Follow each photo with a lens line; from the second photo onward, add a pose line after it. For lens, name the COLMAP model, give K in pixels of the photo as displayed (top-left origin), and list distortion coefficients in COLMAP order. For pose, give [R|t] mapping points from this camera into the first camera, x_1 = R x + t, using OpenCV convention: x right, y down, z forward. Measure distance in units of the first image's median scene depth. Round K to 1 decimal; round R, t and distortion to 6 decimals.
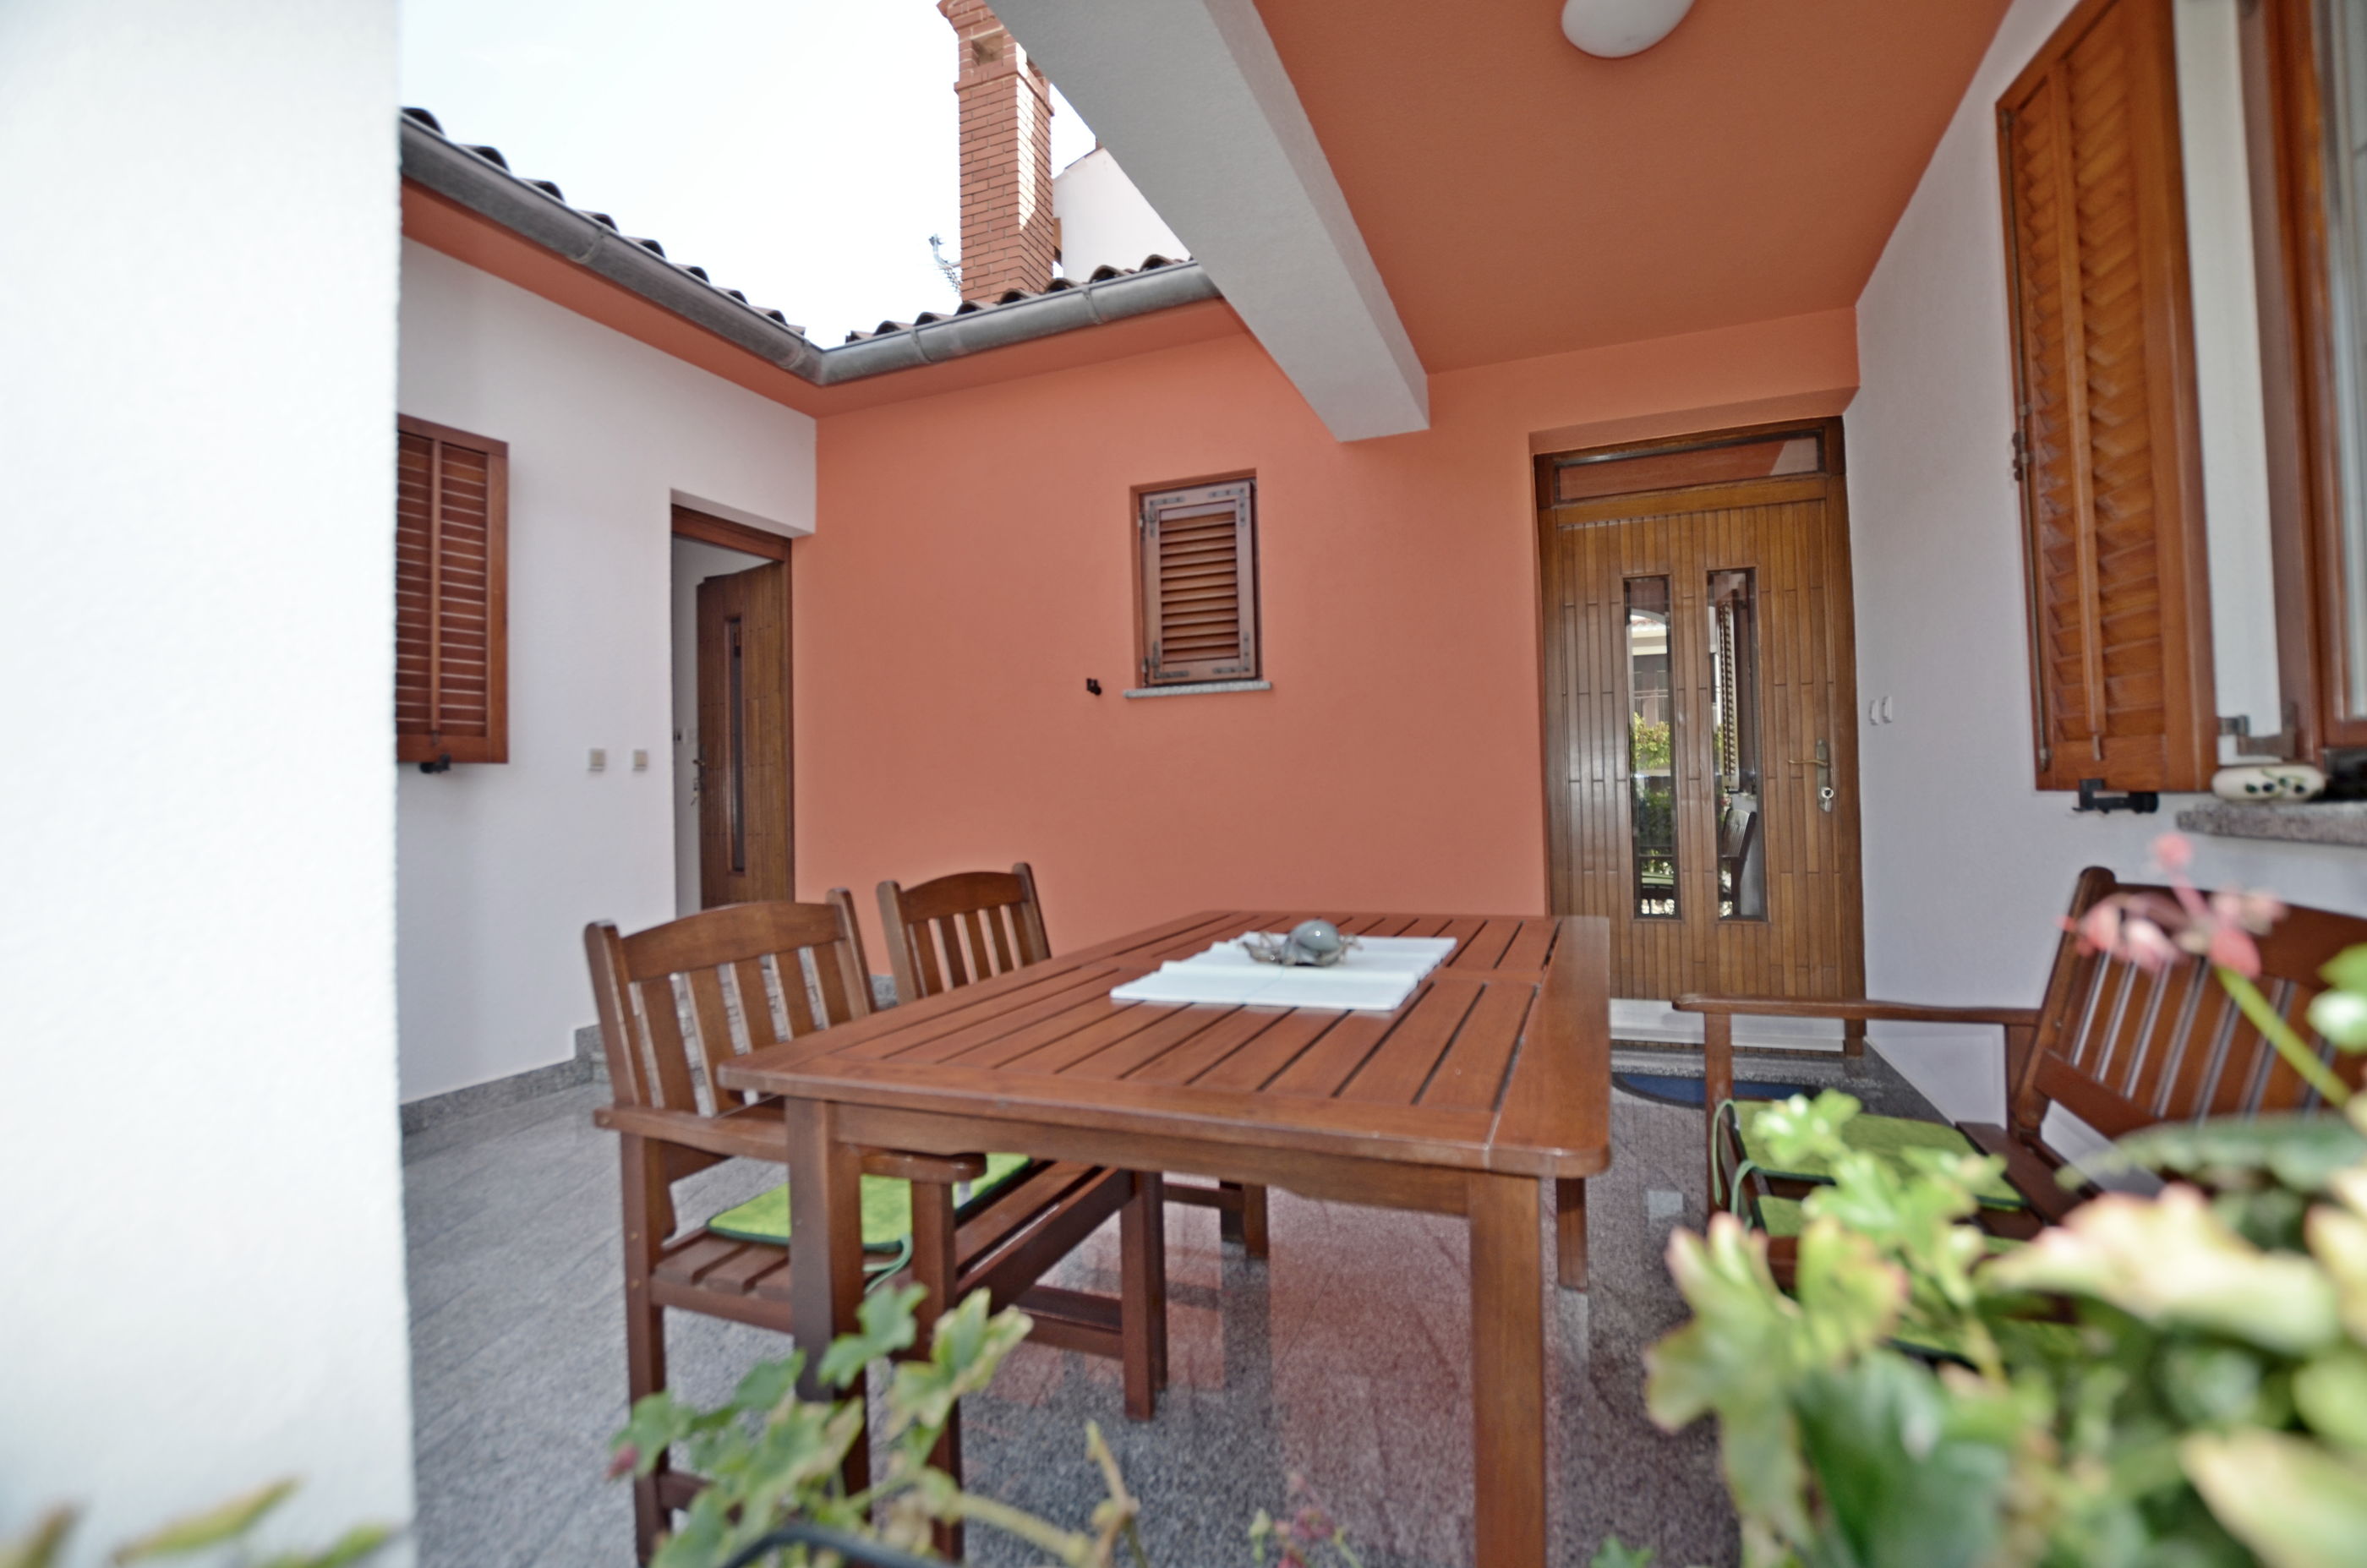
lens RADIAL K [[1060.2, 0, 1194.0], [0, 1060.2, 771.7], [0, 0, 1]] dist [-0.032858, 0.005407]
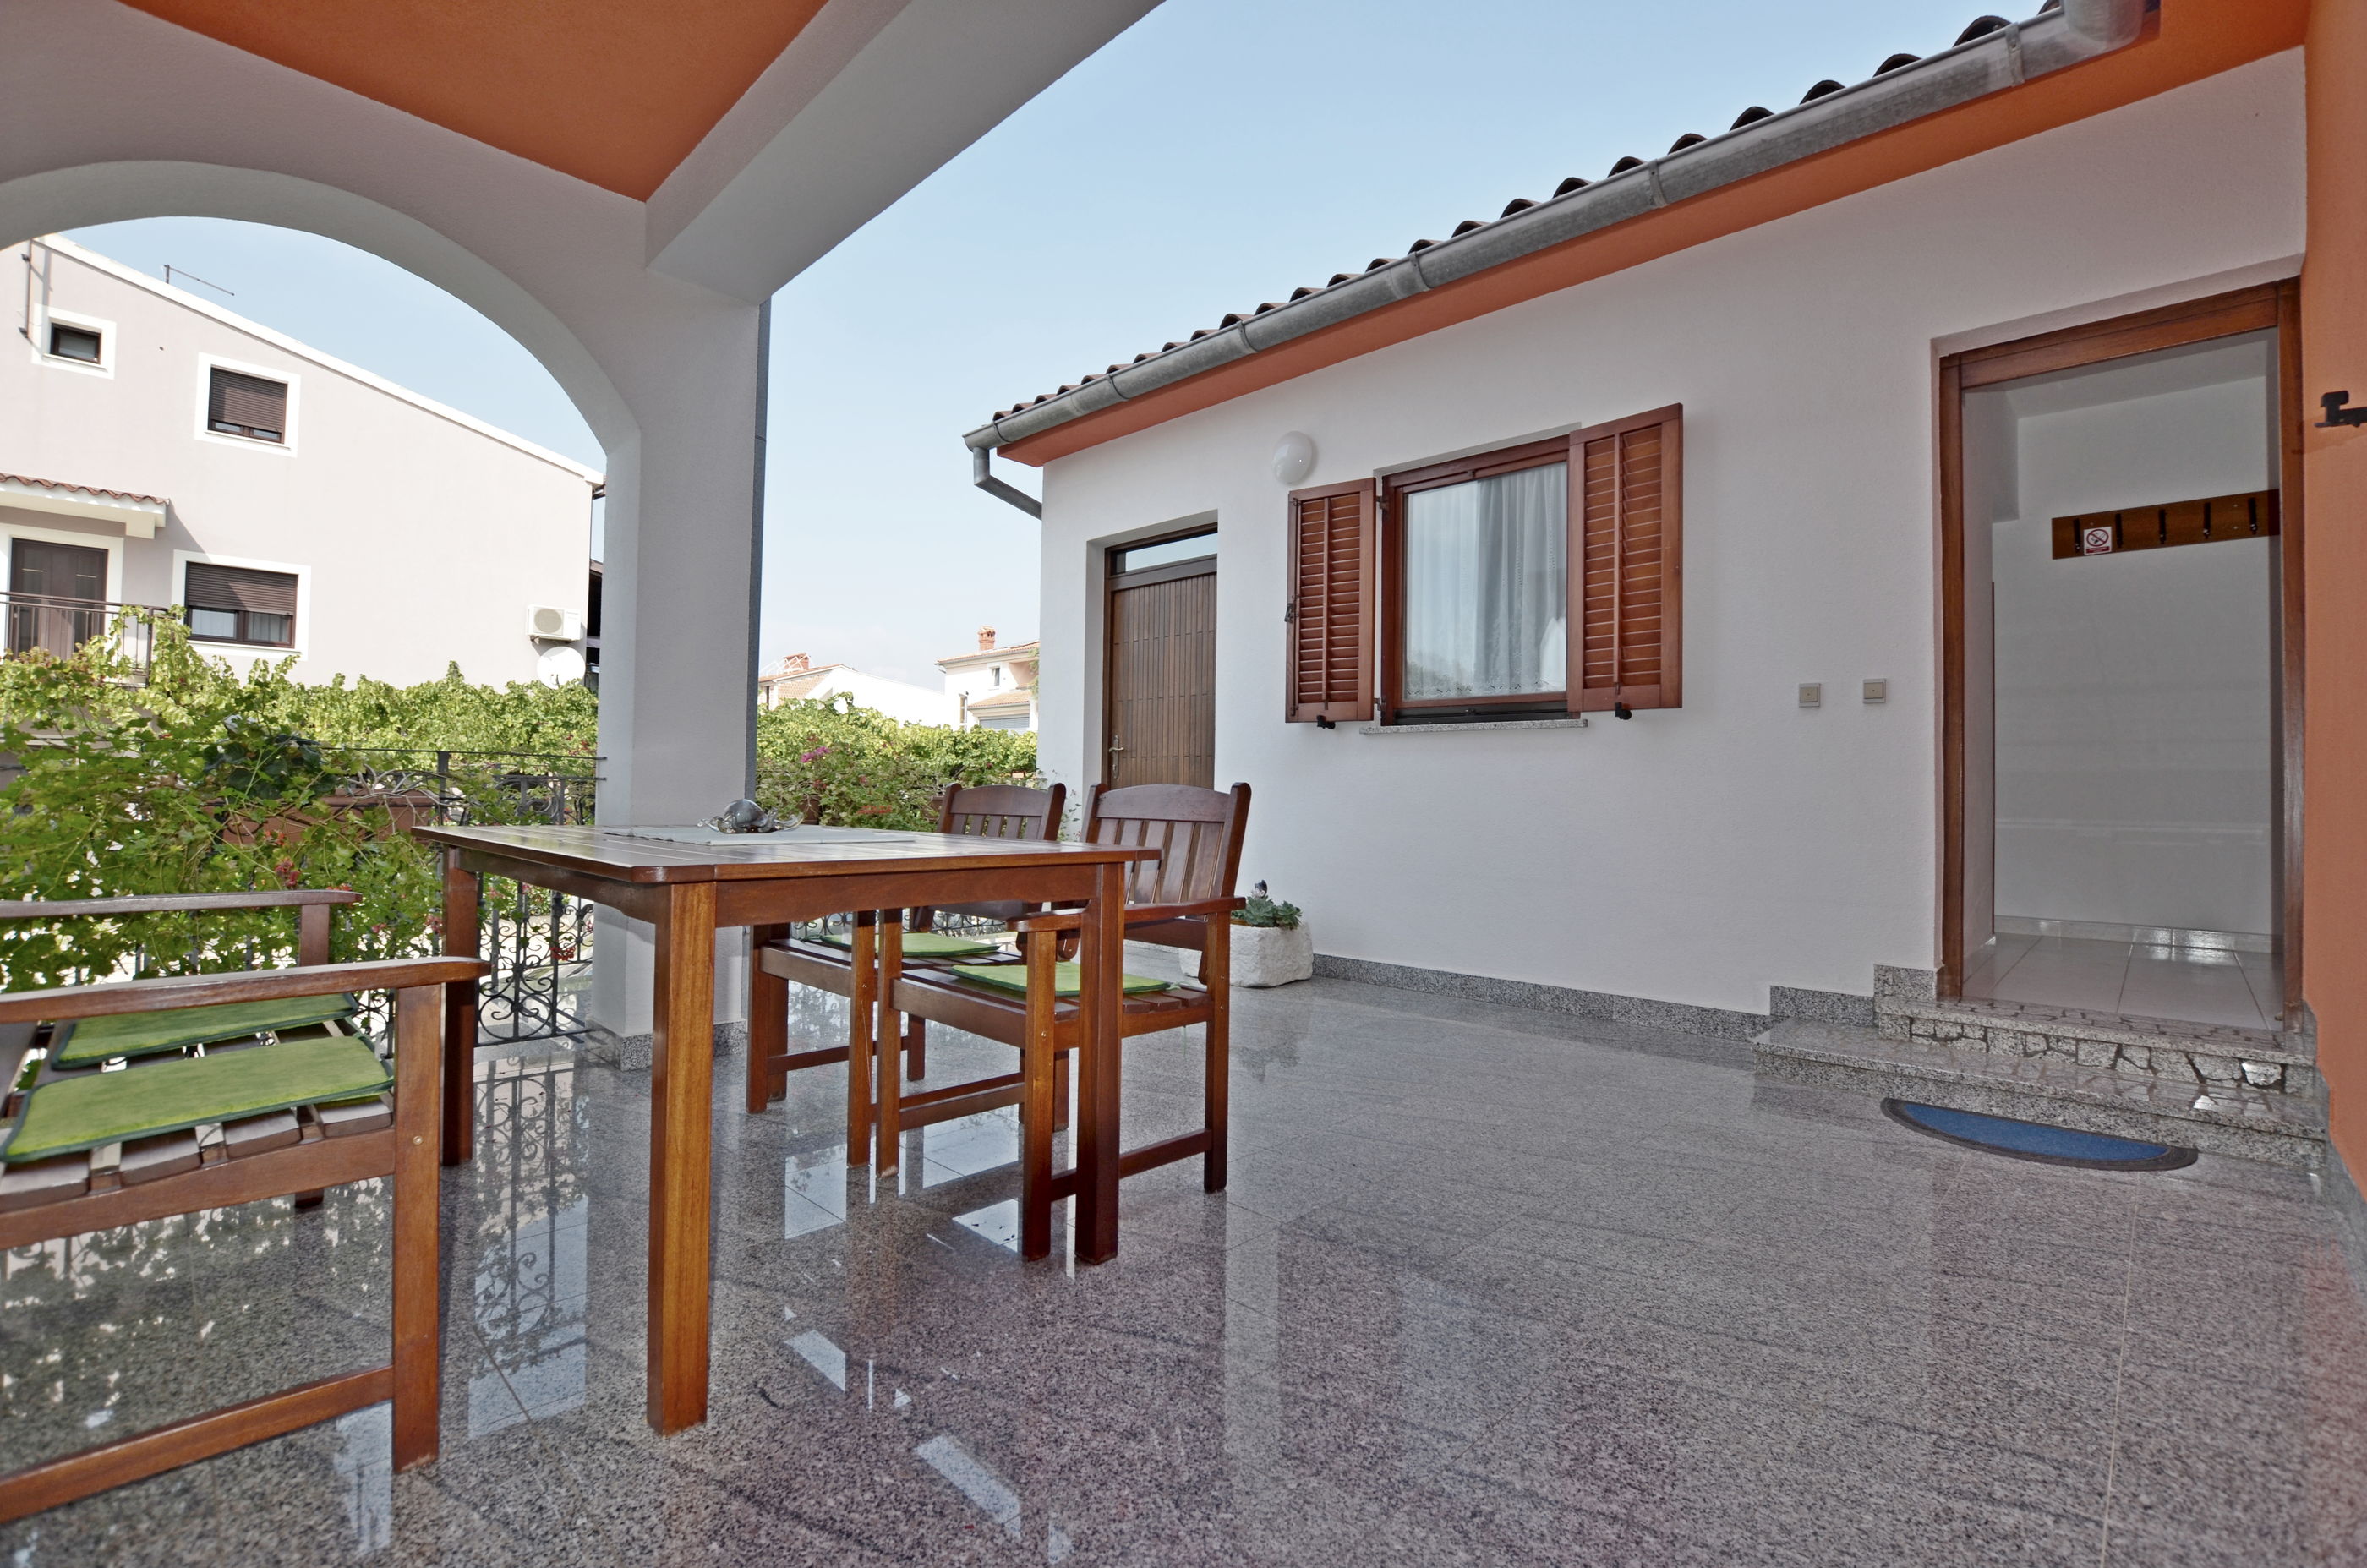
lens RADIAL K [[1060.2, 0, 1194.0], [0, 1060.2, 771.7], [0, 0, 1]] dist [-0.032858, 0.005407]
pose [[-0.376847, -0.029945, -0.925791, 0.512322], [-0.001613, 0.999497, -0.031672, 0.093408], [0.926274, -0.010443, -0.376706, 0.960017]]
